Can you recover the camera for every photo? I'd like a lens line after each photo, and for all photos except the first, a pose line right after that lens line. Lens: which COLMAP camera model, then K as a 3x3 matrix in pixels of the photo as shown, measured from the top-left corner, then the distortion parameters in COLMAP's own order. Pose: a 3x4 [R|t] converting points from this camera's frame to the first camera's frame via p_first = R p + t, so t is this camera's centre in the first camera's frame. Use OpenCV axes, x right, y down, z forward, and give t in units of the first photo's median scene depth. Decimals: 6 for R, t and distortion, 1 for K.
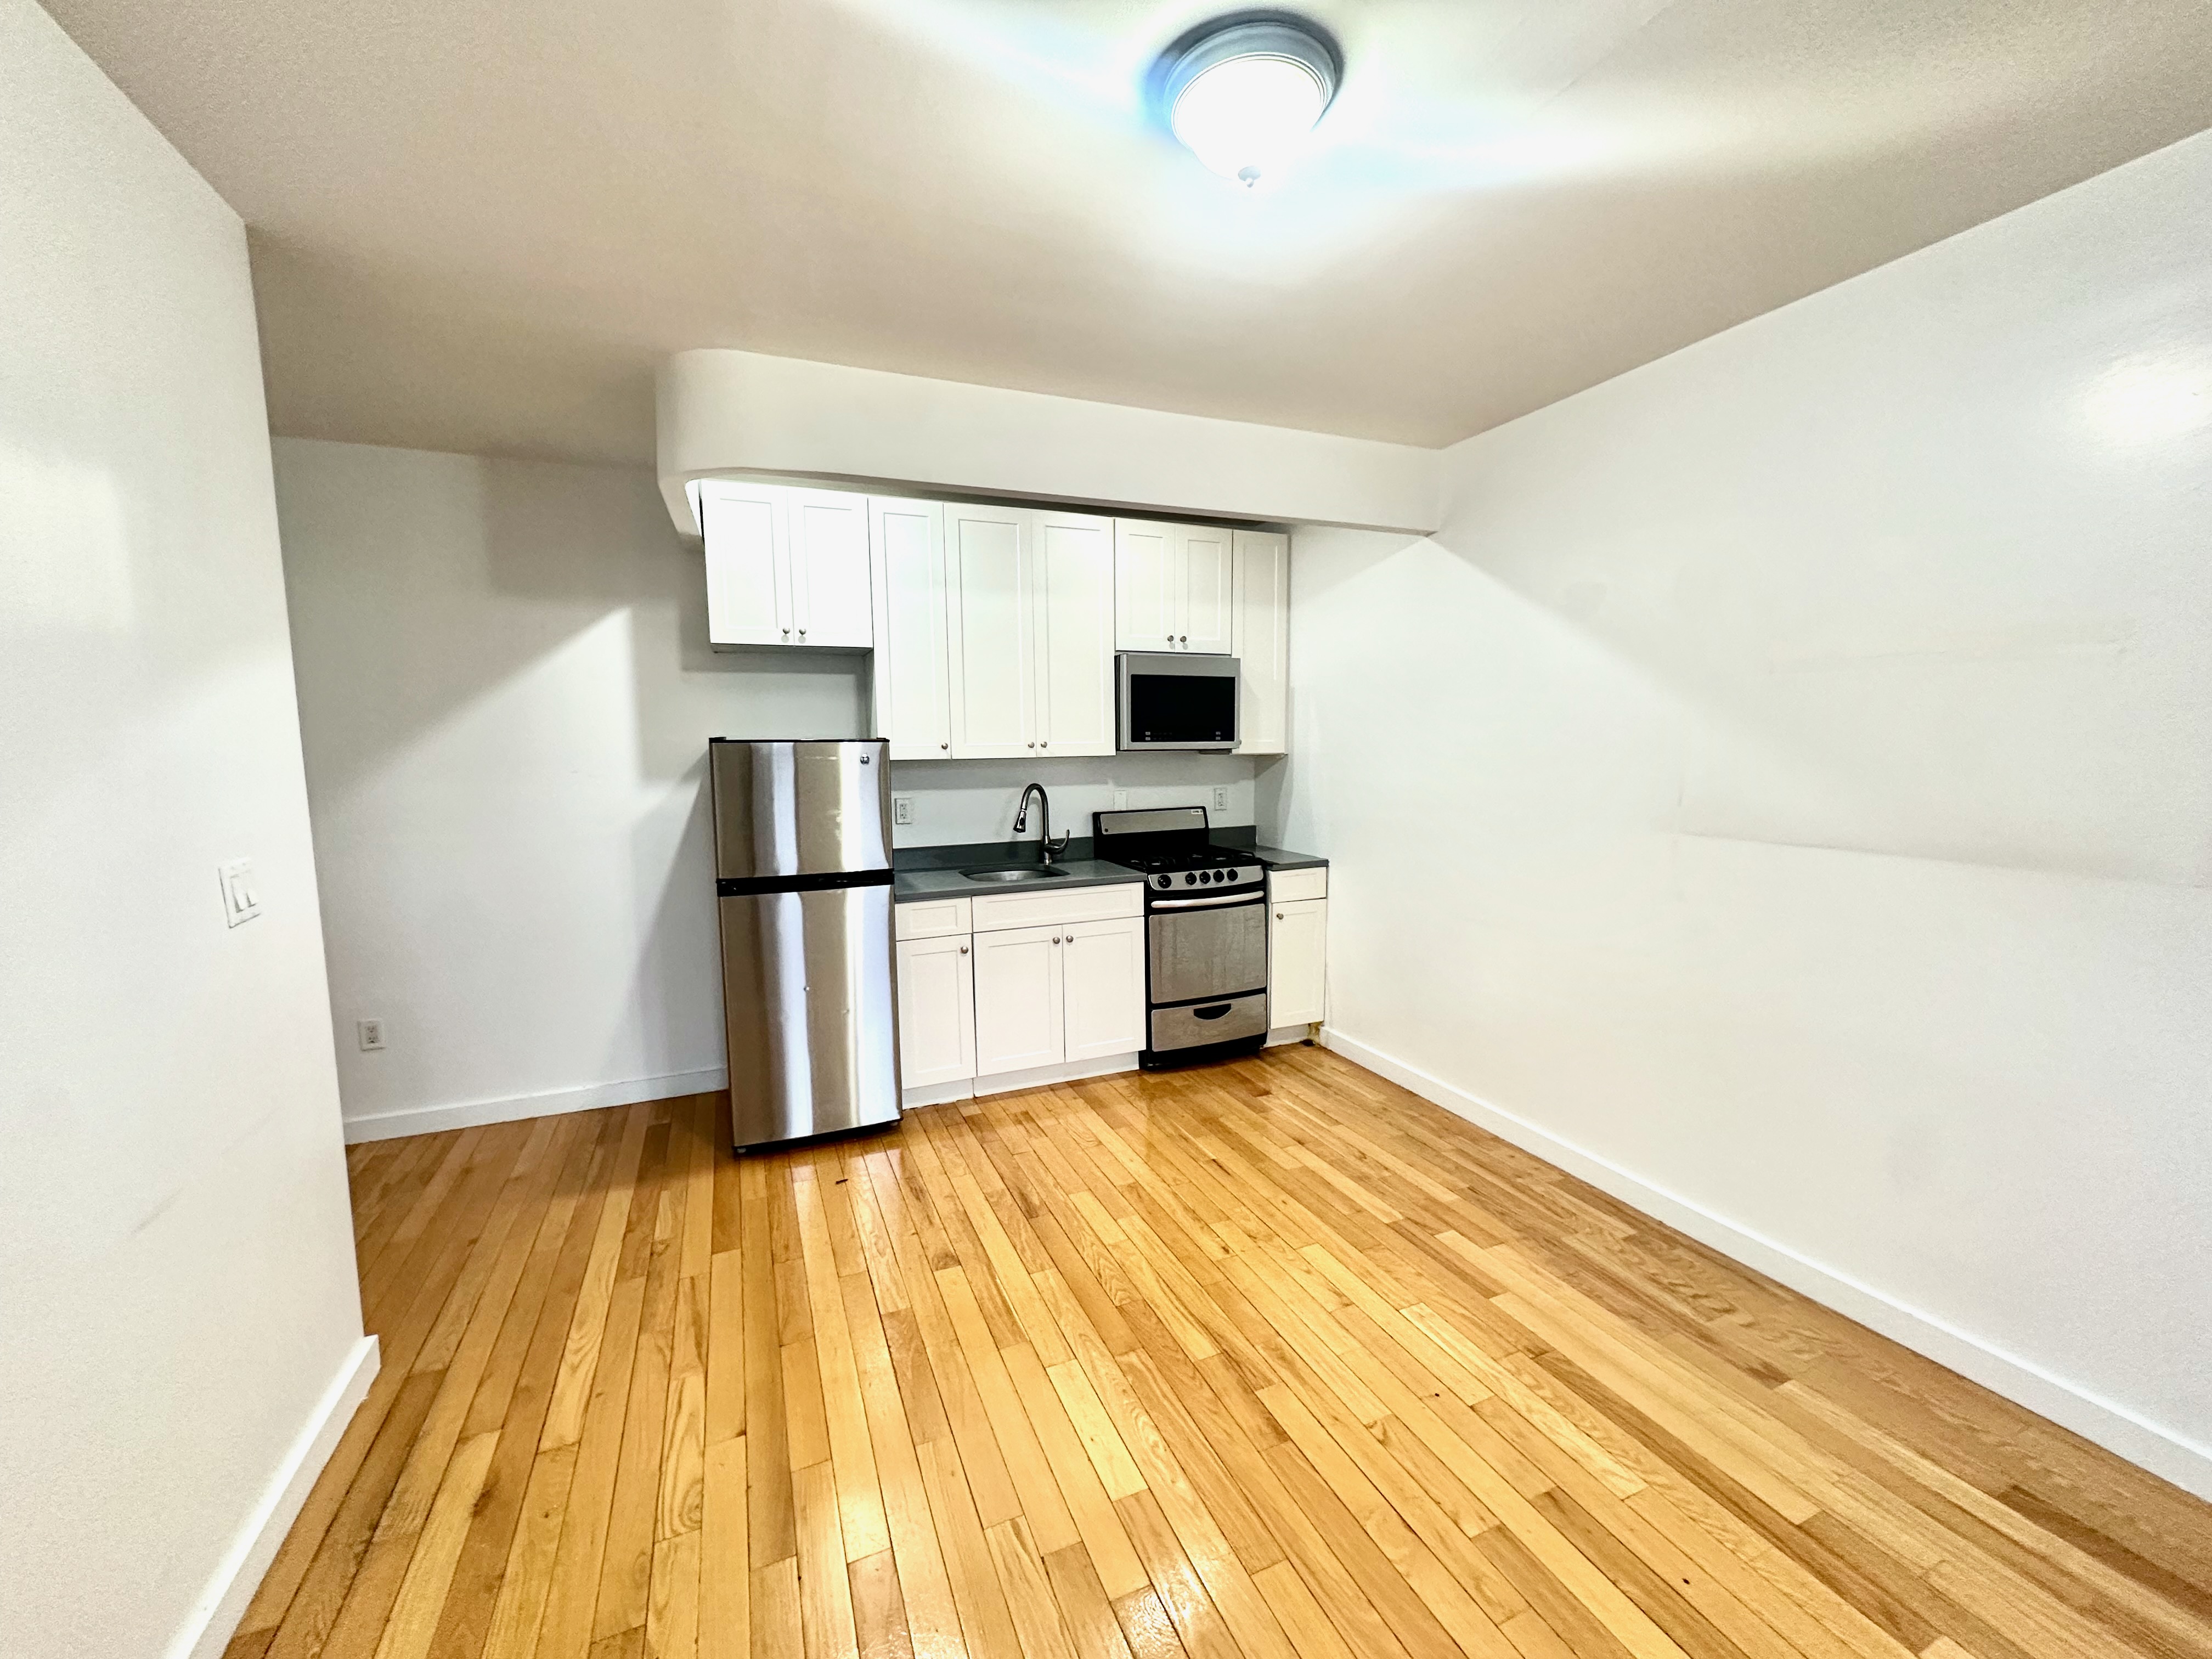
lens RADIAL K [[874.8, 0, 1093.1], [0, 874.8, 823.5], [0, 0, 1]] dist [-0.003421, -0.000784]
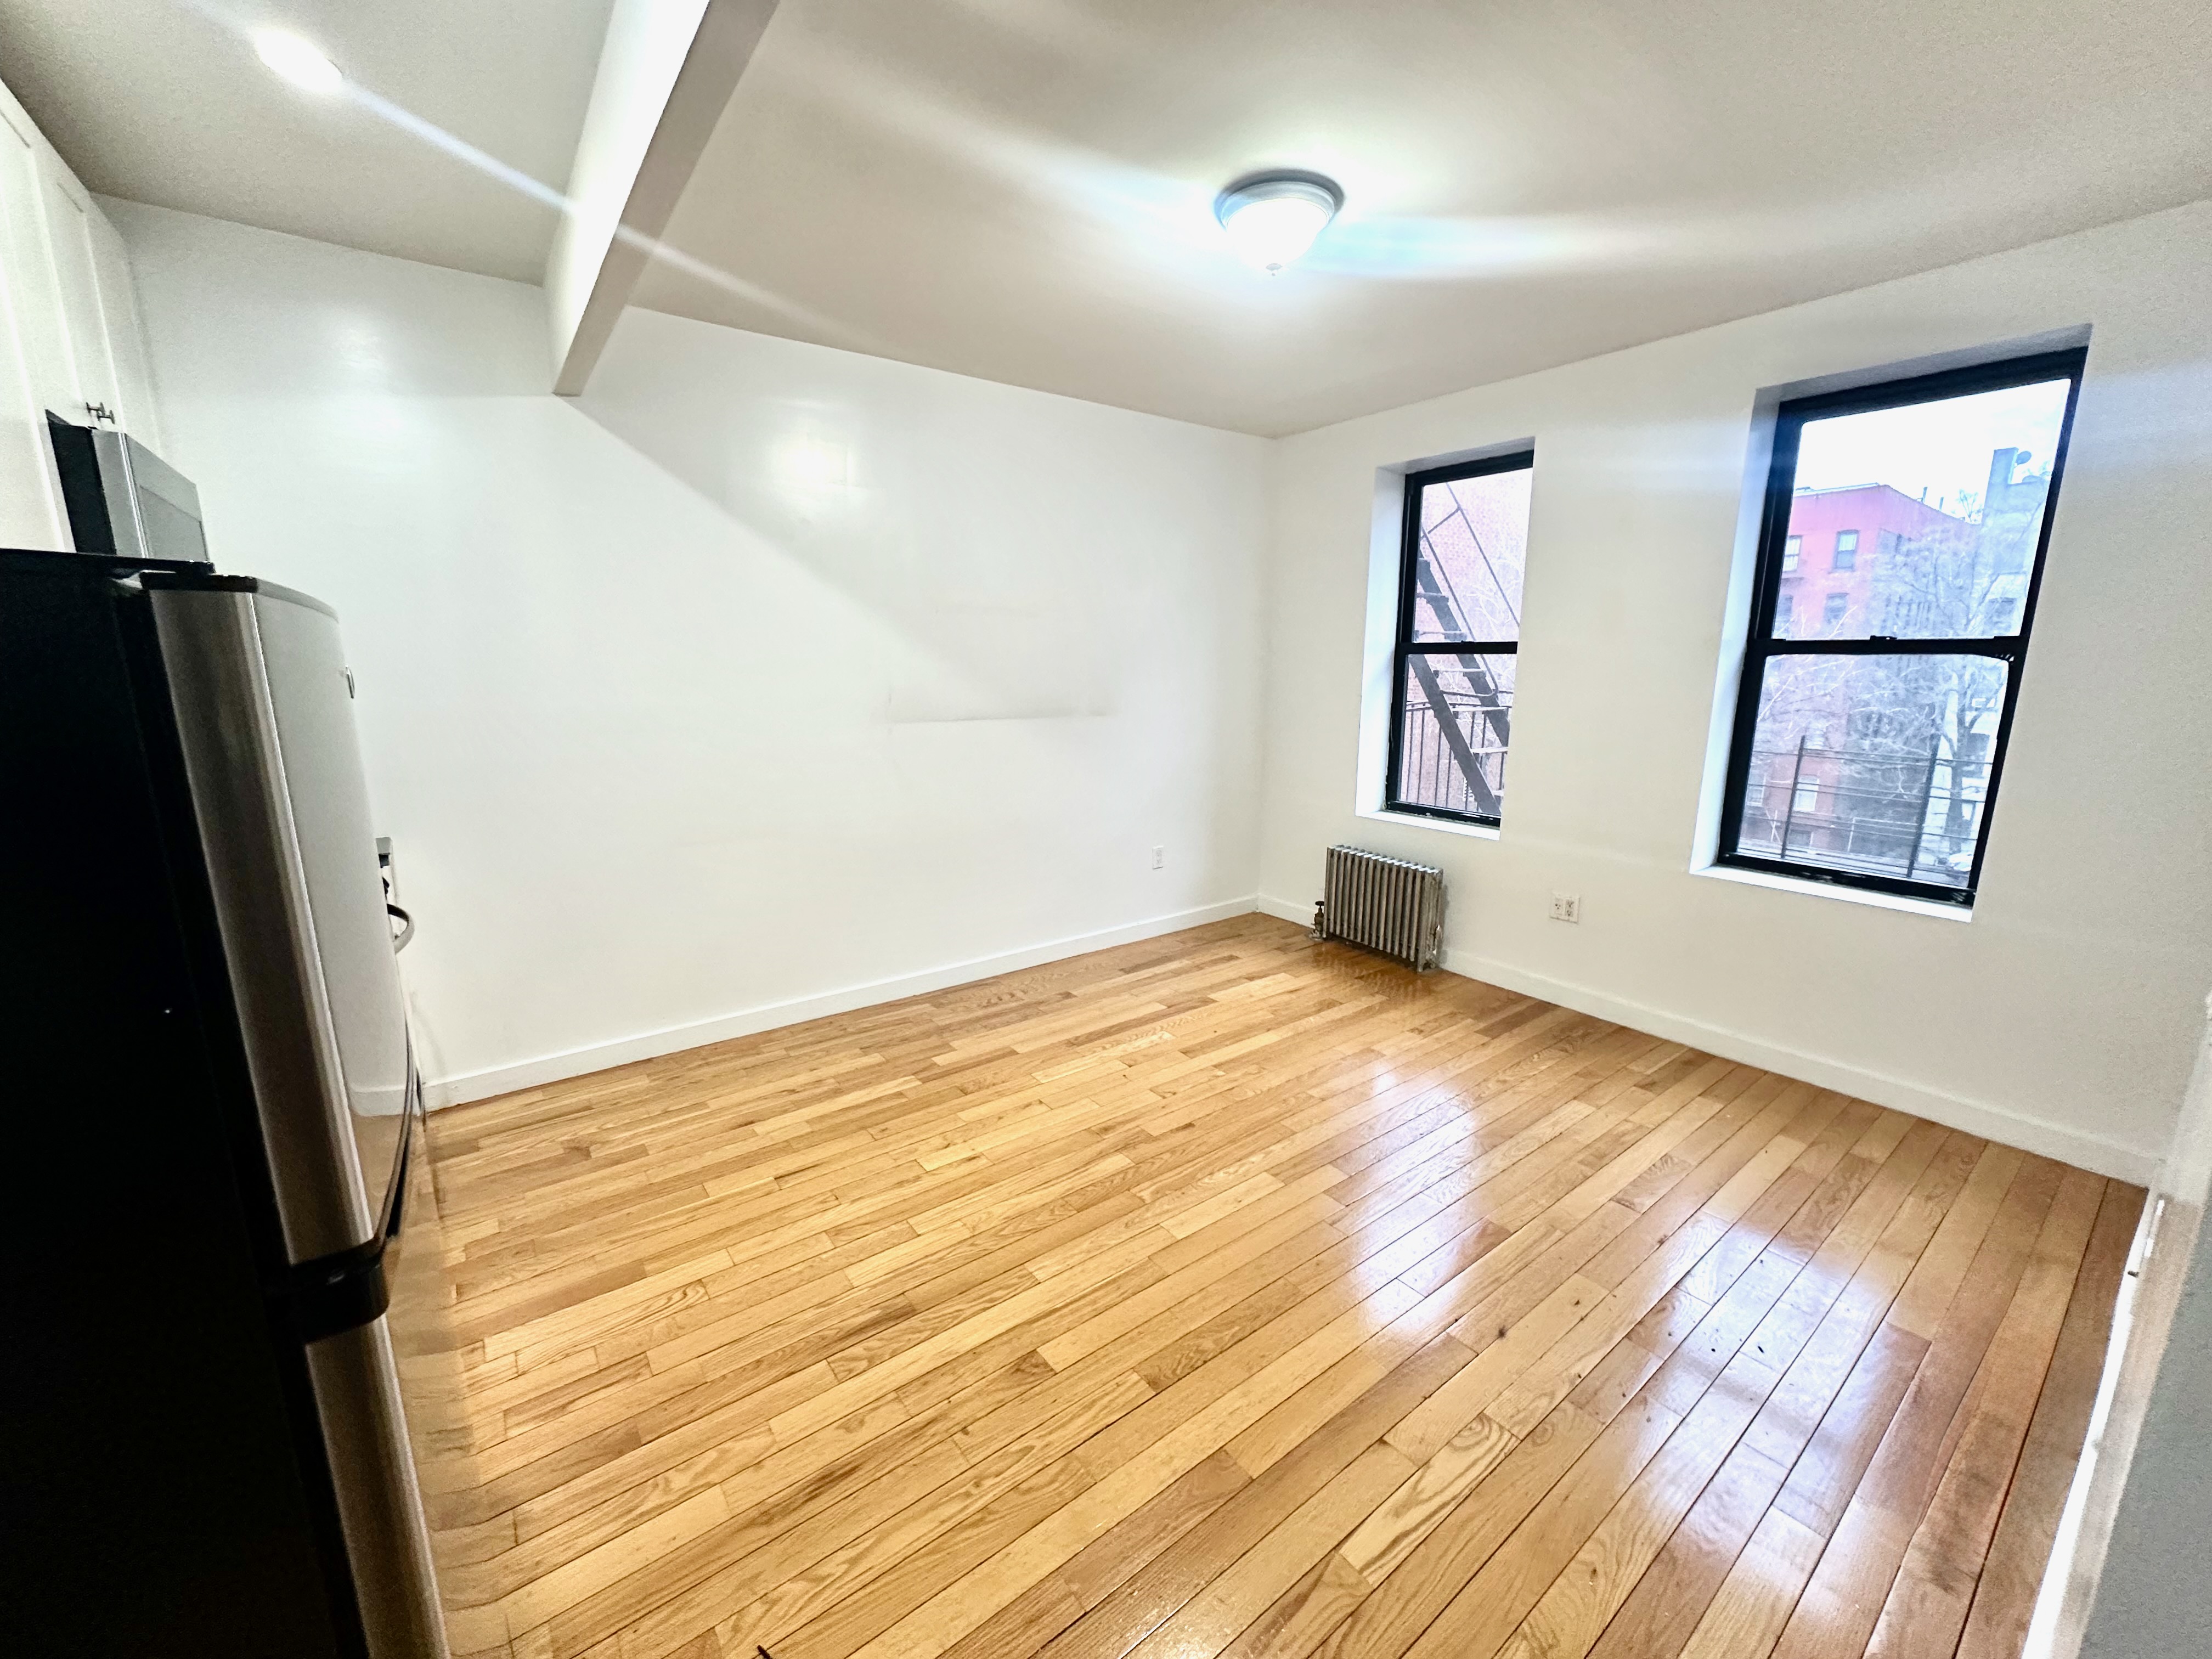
lens RADIAL K [[874.8, 0, 1112.7], [0, 874.8, 830.1], [0, 0, 1]] dist [-0.003421, -0.000784]
pose [[-0.256074, -0.173195, 0.951015, -0.827908], [0.094219, 0.974662, 0.202871, -0.077028], [-0.962054, 0.141553, -0.233268, 1.078628]]
